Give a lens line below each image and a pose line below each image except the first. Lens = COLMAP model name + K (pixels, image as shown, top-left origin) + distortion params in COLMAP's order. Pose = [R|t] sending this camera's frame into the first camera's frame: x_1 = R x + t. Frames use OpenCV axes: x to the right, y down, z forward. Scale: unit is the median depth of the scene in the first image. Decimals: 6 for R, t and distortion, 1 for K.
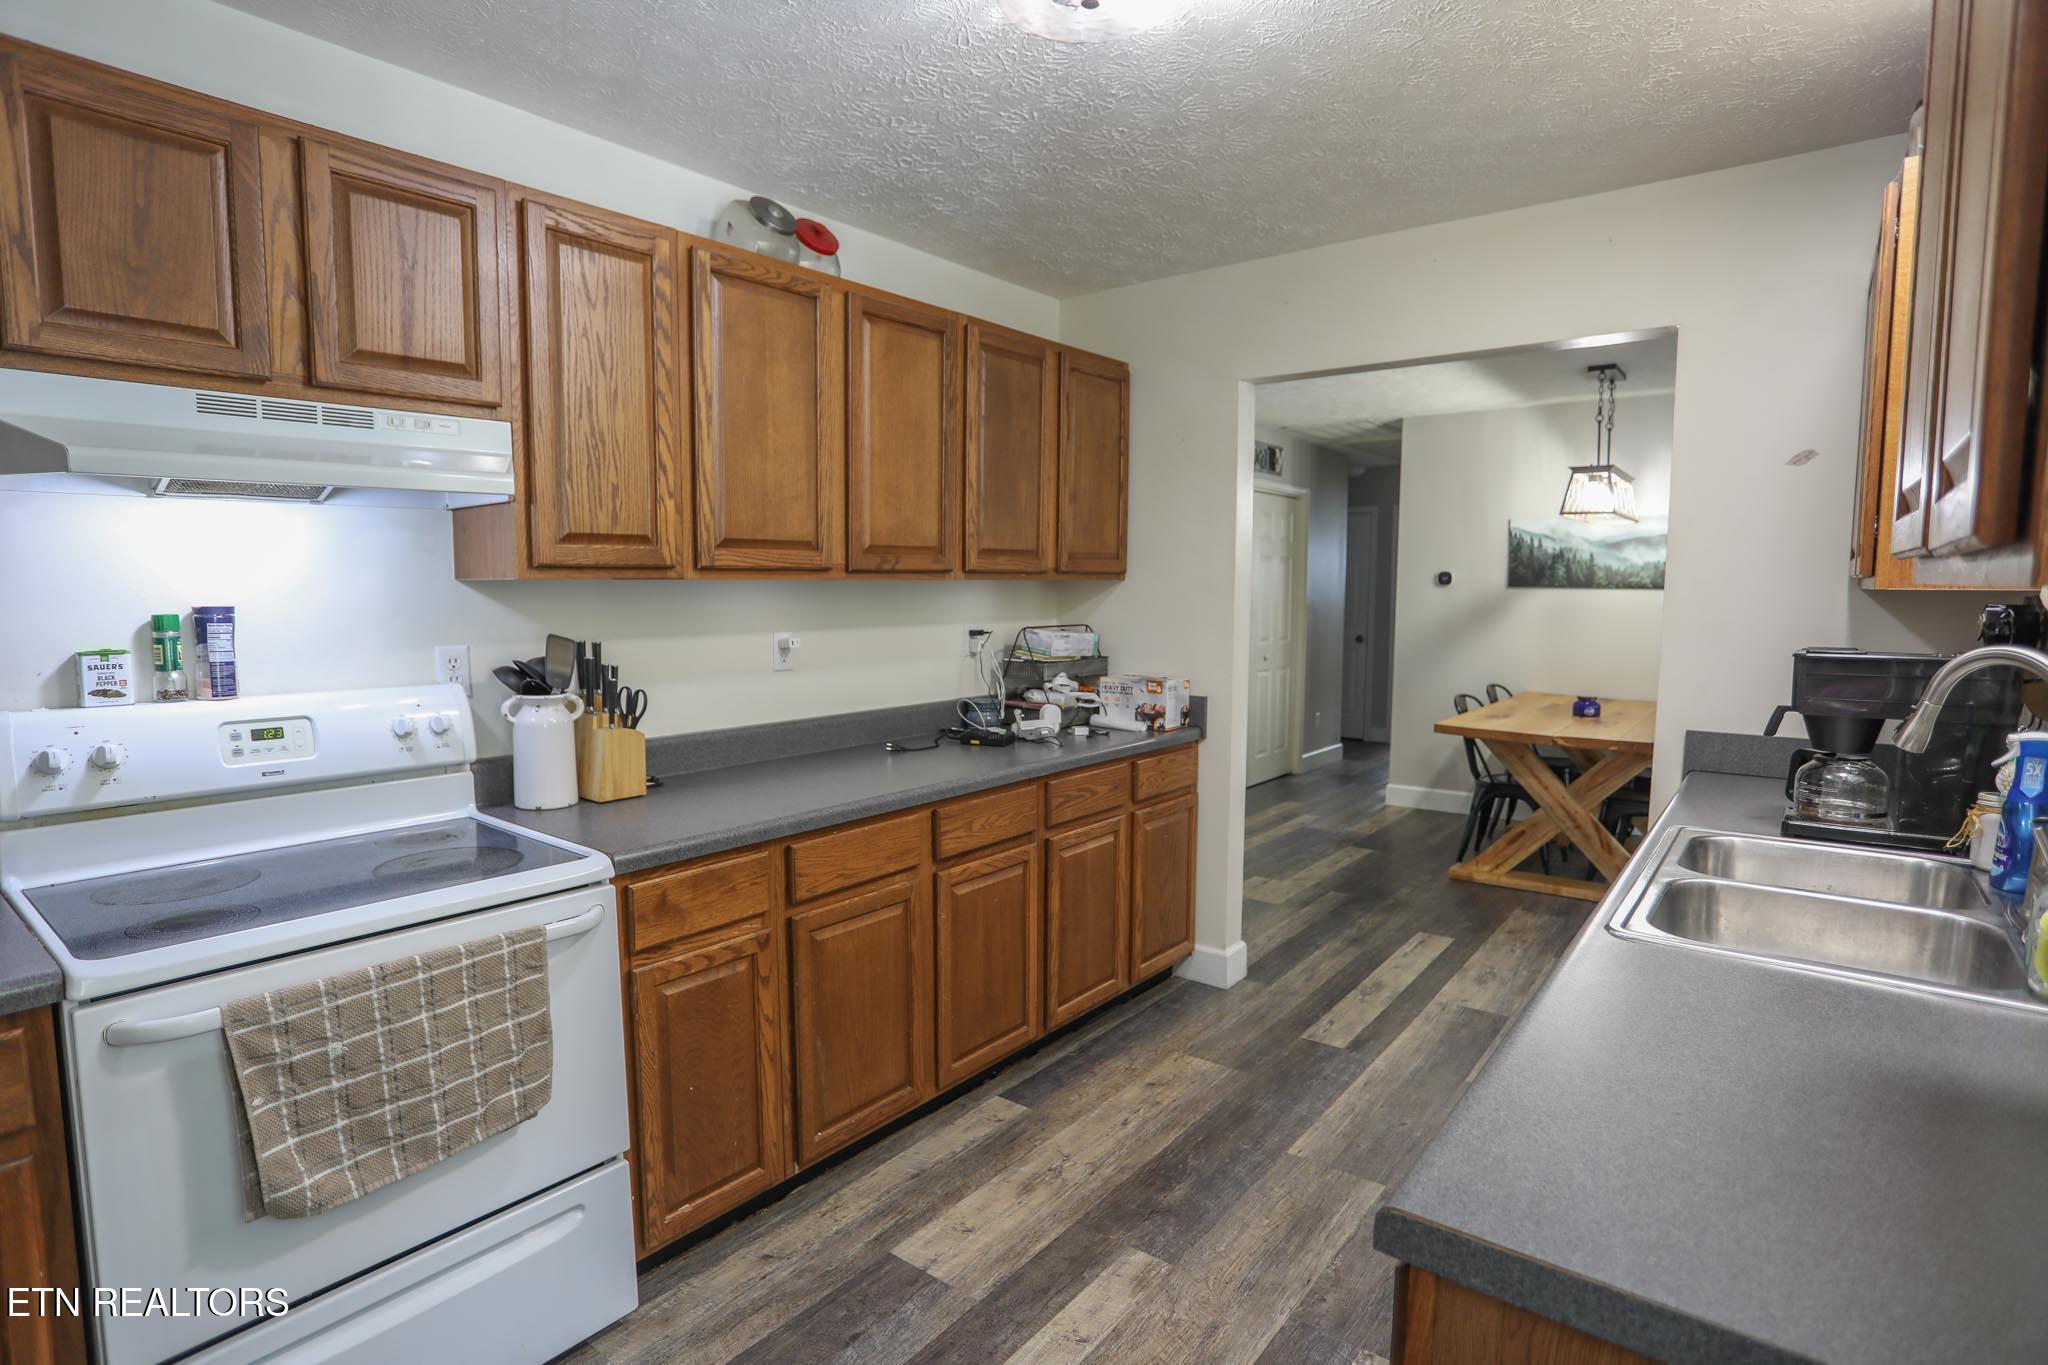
lens RADIAL K [[1007.4, 0, 1027.9], [0, 1007.4, 688.1], [0, 0, 1]] dist [-0.037728, 0.002312]
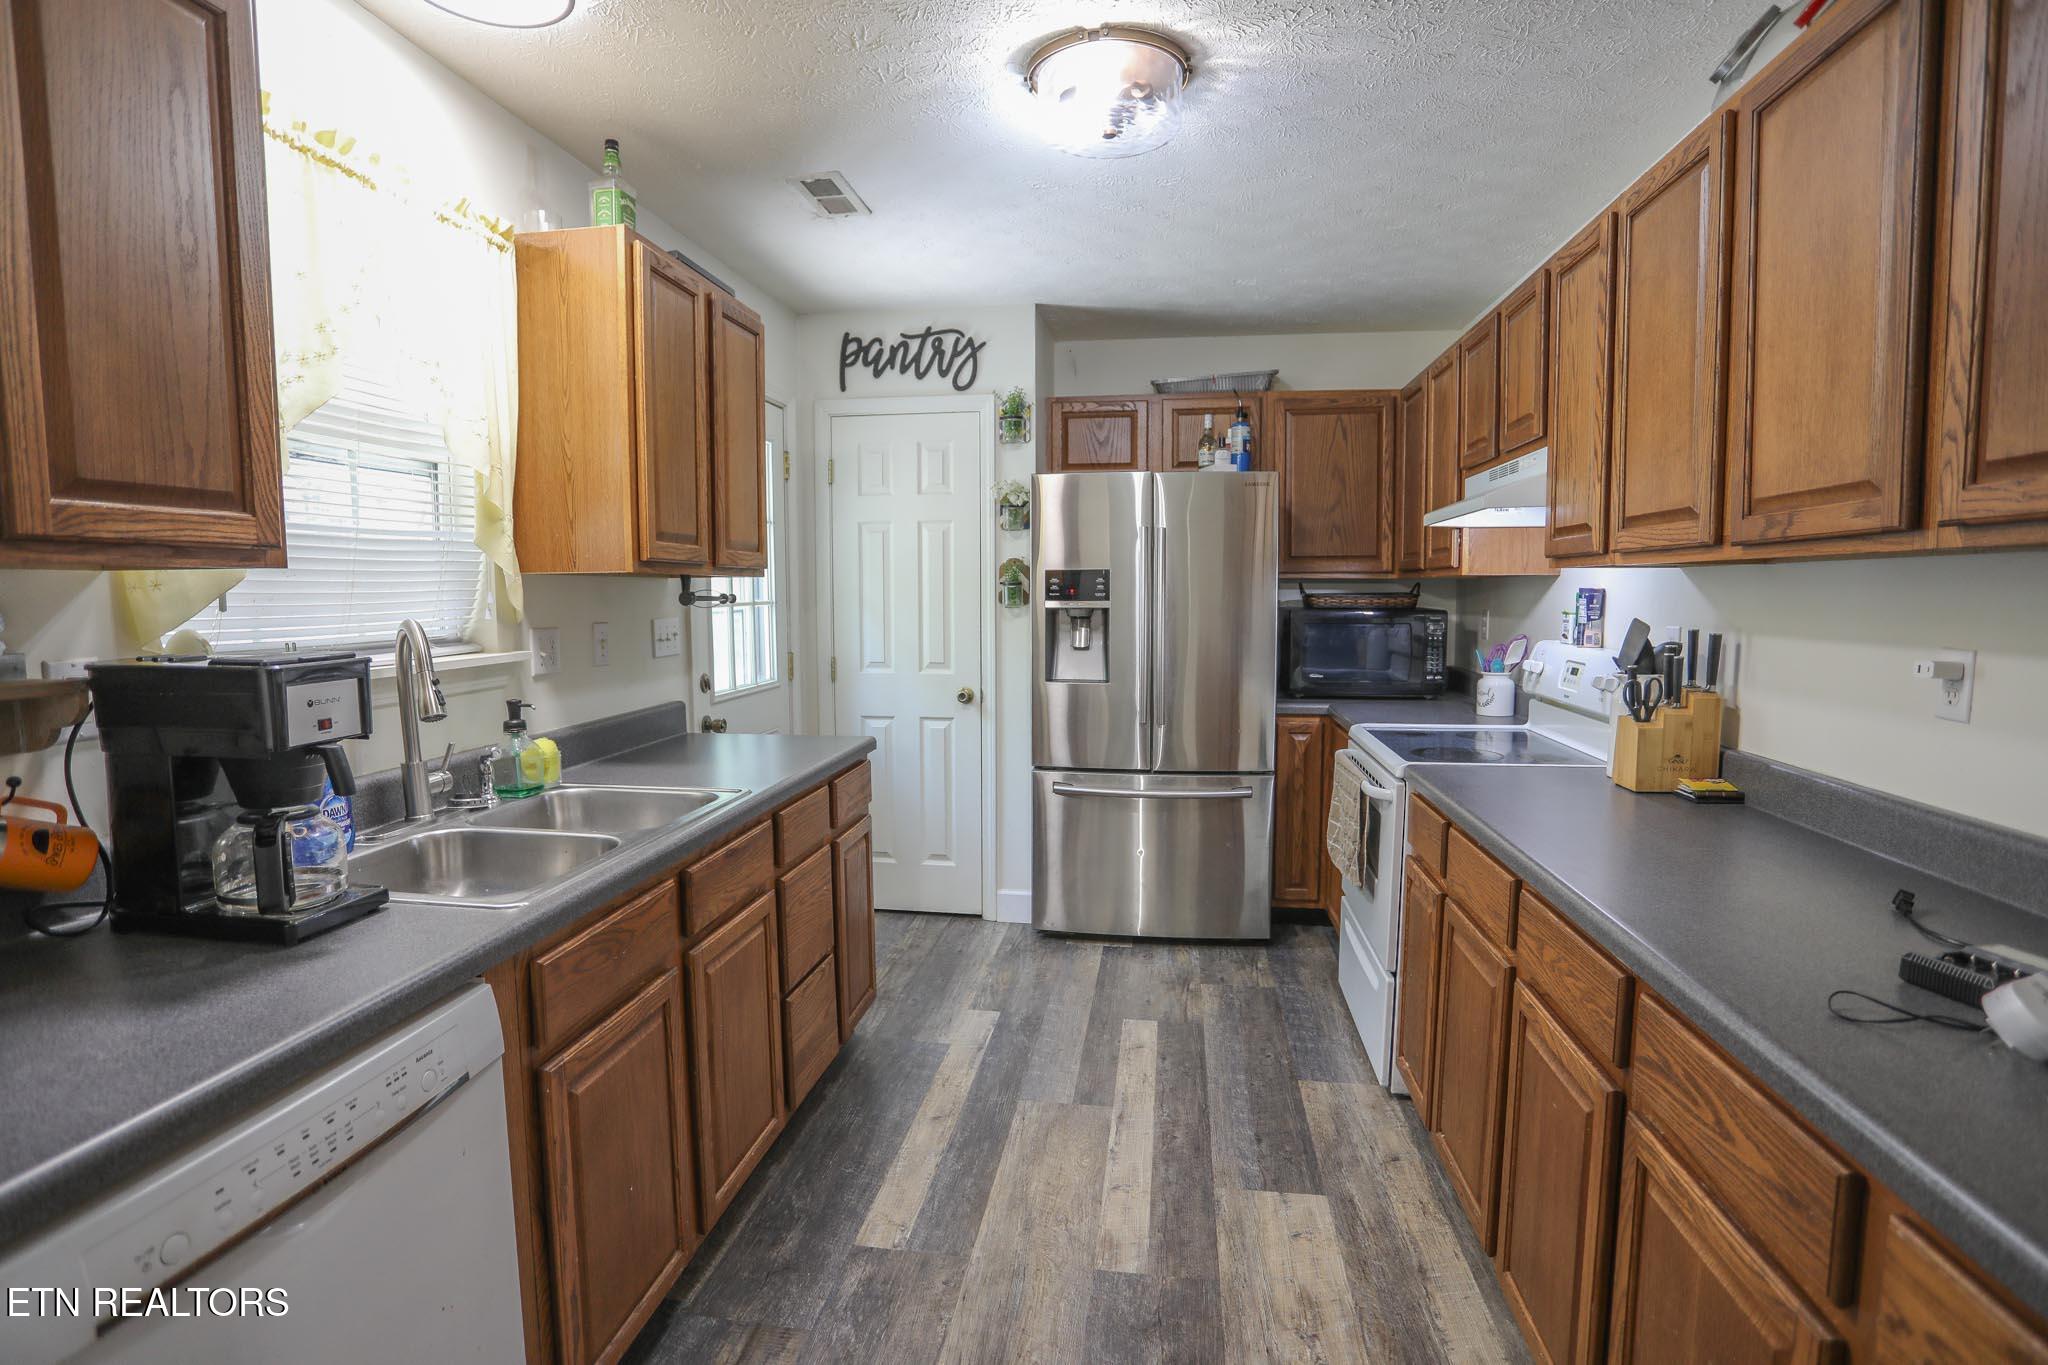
lens RADIAL K [[1007.4, 0, 1020.3], [0, 1007.4, 679.6], [0, 0, 1]] dist [-0.037728, 0.002312]
pose [[-0.866027, 0.049608, -0.497530, 0.634955], [-0.047666, 0.982342, 0.180918, -0.151339], [0.497720, 0.180395, -0.848371, 1.609066]]
